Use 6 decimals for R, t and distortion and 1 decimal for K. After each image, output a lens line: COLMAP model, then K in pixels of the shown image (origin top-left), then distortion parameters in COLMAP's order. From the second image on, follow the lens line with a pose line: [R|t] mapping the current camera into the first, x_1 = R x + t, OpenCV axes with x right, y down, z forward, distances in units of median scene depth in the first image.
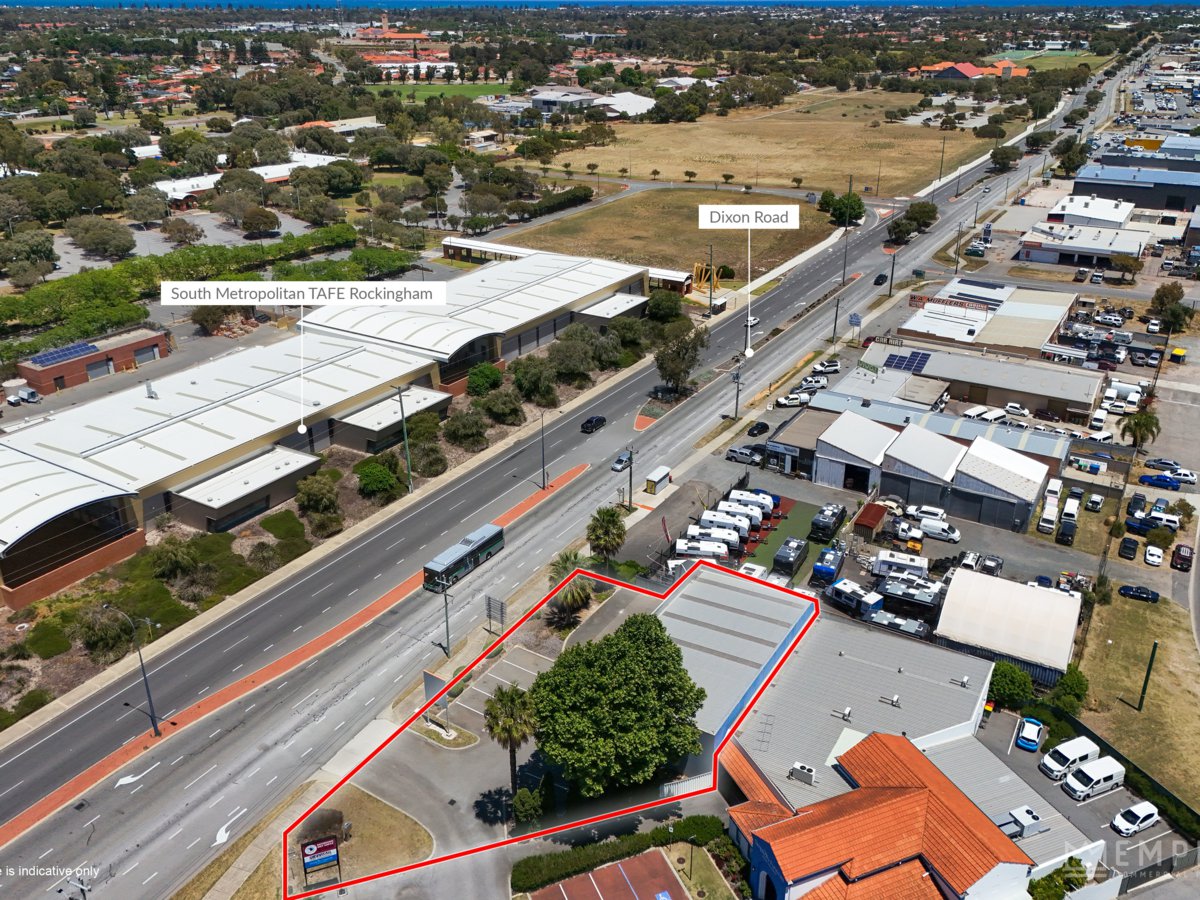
lens RADIAL K [[983.0, 0, 597.8], [0, 983.0, 445.5], [0, 0, 1]] dist [0.076675, -0.076727]
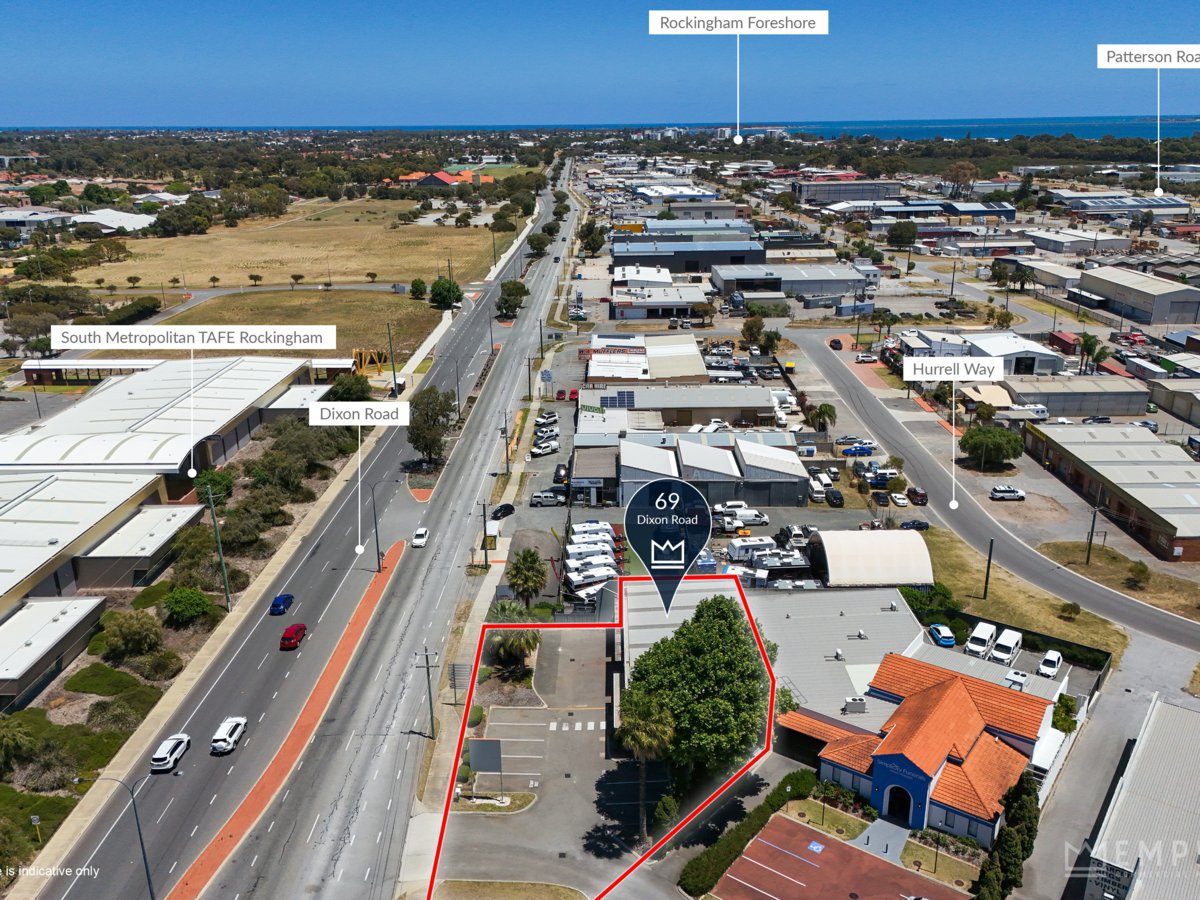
lens RADIAL K [[983.0, 0, 604.9], [0, 983.0, 480.5], [0, 0, 1]] dist [0.076675, -0.076727]
pose [[0.856574, -0.183864, 0.482158, -0.282712], [0.220896, 0.975080, -0.020599, 0.024990], [-0.466355, 0.124152, 0.875842, 0.068435]]
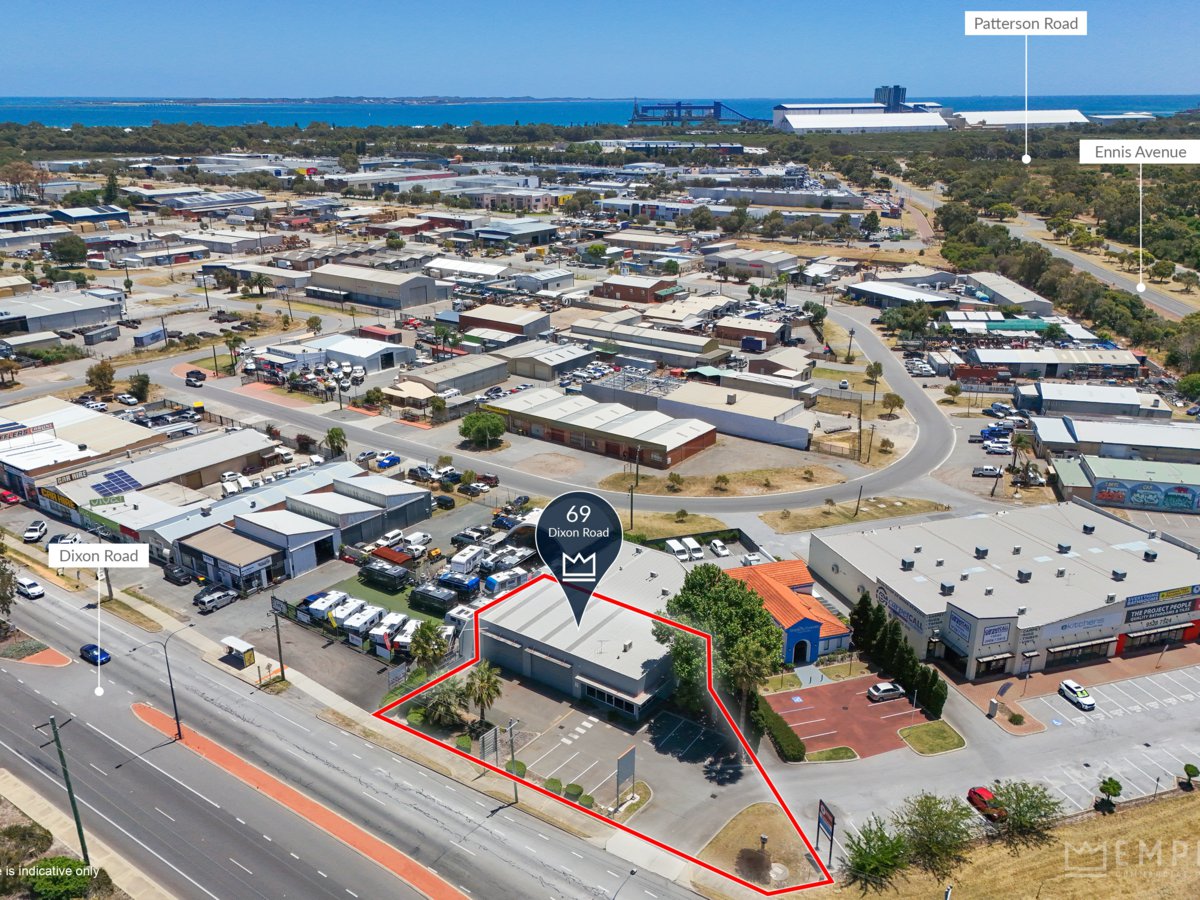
lens RADIAL K [[983.0, 0, 609.4], [0, 983.0, 452.7], [0, 0, 1]] dist [0.076675, -0.076727]
pose [[0.069819, -0.336248, 0.939182, -0.641933], [0.406819, 0.869229, 0.280960, -0.217611], [-0.910837, 0.362461, 0.197481, 0.414281]]
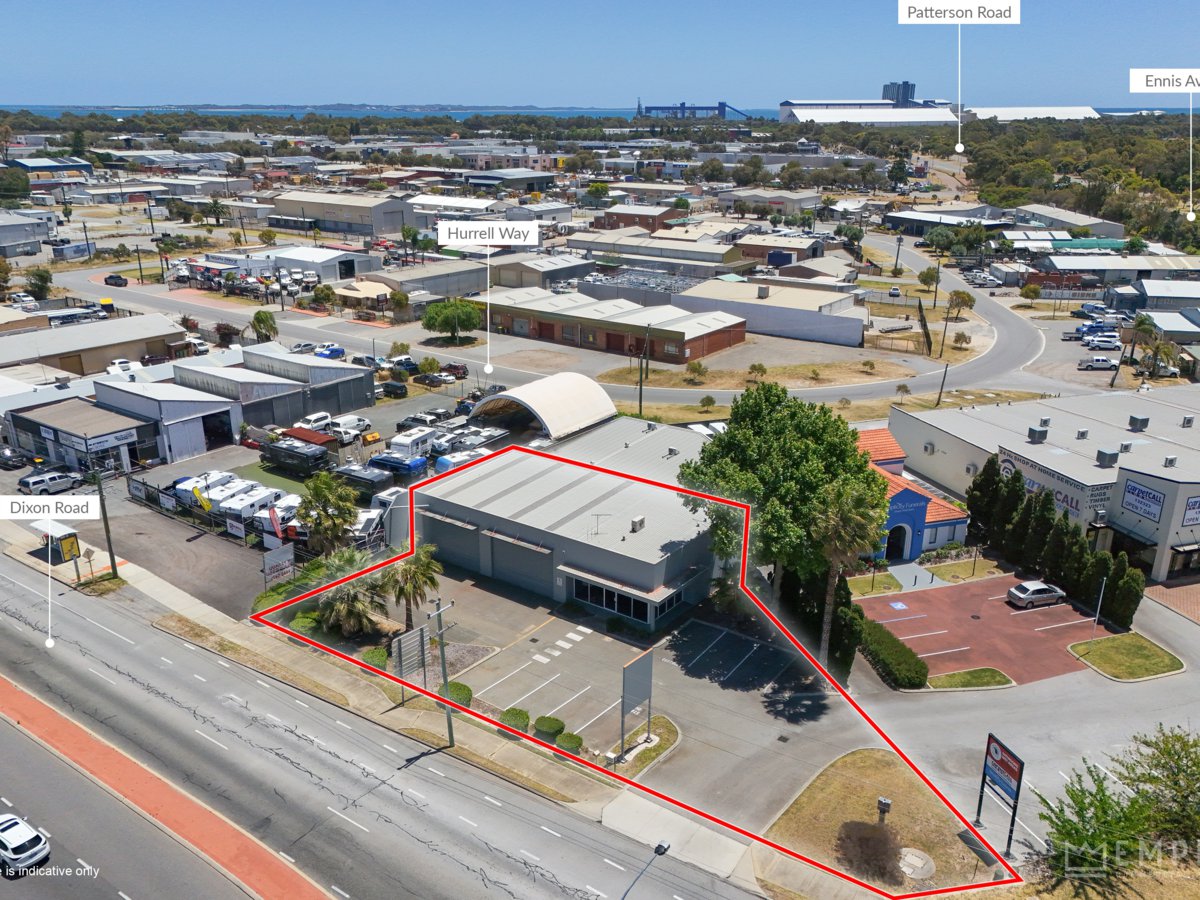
lens RADIAL K [[983.0, 0, 608.5], [0, 983.0, 456.7], [0, 0, 1]] dist [0.076675, -0.076727]
pose [[0.073624, -0.328263, 0.941713, -0.429061], [0.404002, 0.873142, 0.272775, -0.035337], [-0.911791, 0.360371, 0.196903, 0.511353]]
